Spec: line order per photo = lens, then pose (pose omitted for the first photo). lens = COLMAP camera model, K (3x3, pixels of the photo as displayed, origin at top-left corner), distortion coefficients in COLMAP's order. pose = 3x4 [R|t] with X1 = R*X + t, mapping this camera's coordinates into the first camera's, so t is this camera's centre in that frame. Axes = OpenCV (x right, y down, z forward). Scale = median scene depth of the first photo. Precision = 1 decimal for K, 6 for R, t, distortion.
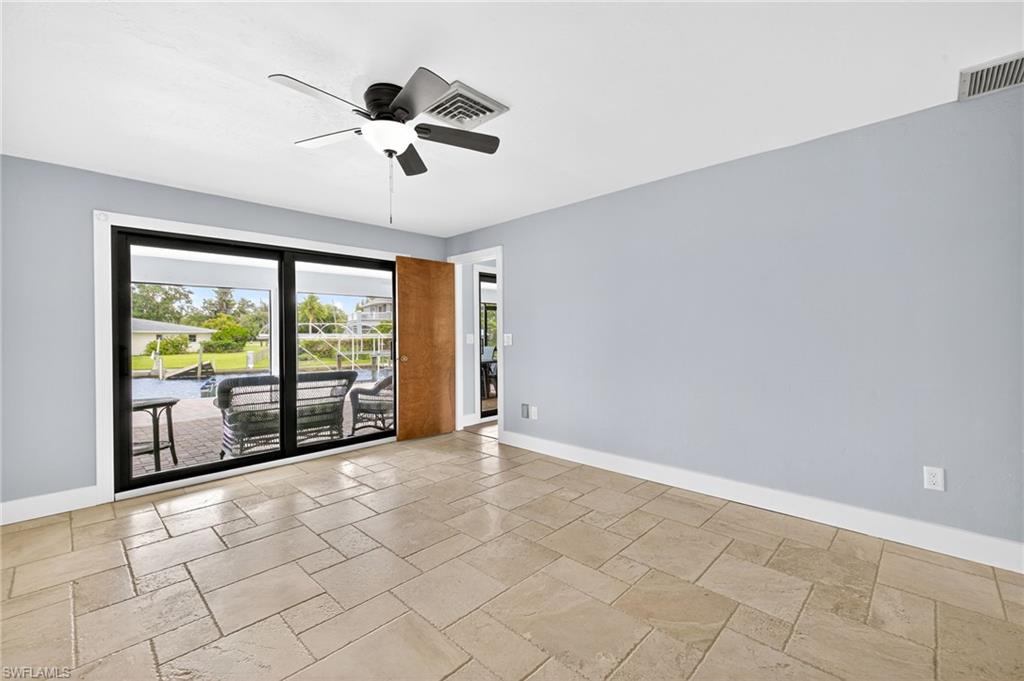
lens RADIAL K [[436.7, 0, 512.0], [0, 436.7, 340.5], [0, 0, 1]] dist [-0.002310, 0.000151]
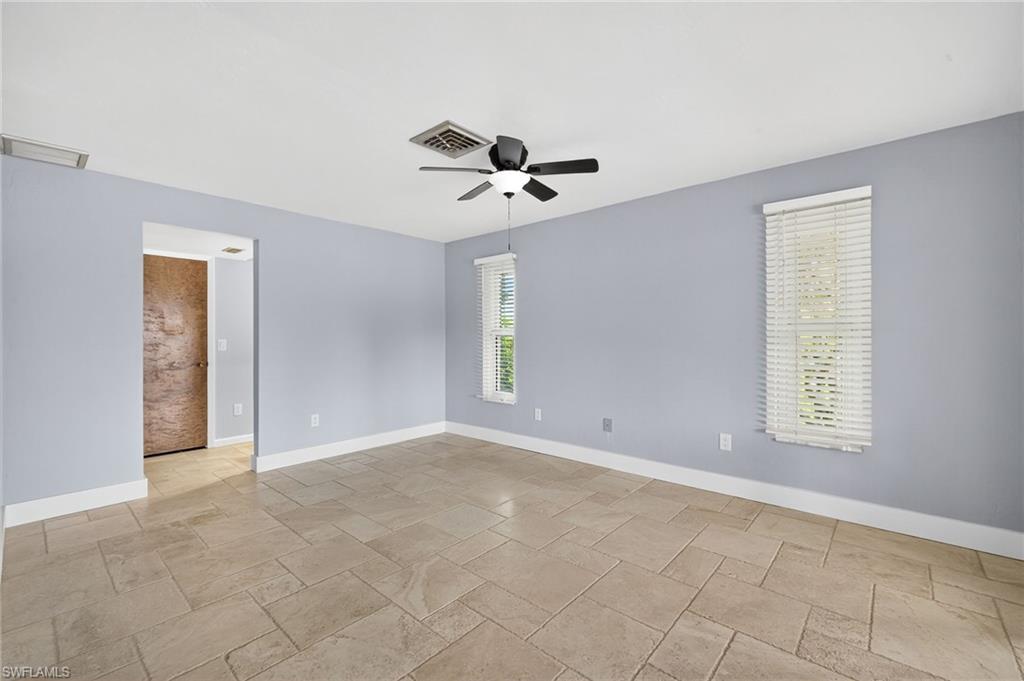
lens RADIAL K [[436.7, 0, 512.0], [0, 436.7, 340.5], [0, 0, 1]] dist [-0.002310, 0.000151]
pose [[-0.998699, 0.012948, -0.049328, -0.212319], [0.012044, 0.999755, 0.018573, -0.027526], [0.049557, 0.017955, -0.998610, 2.200264]]
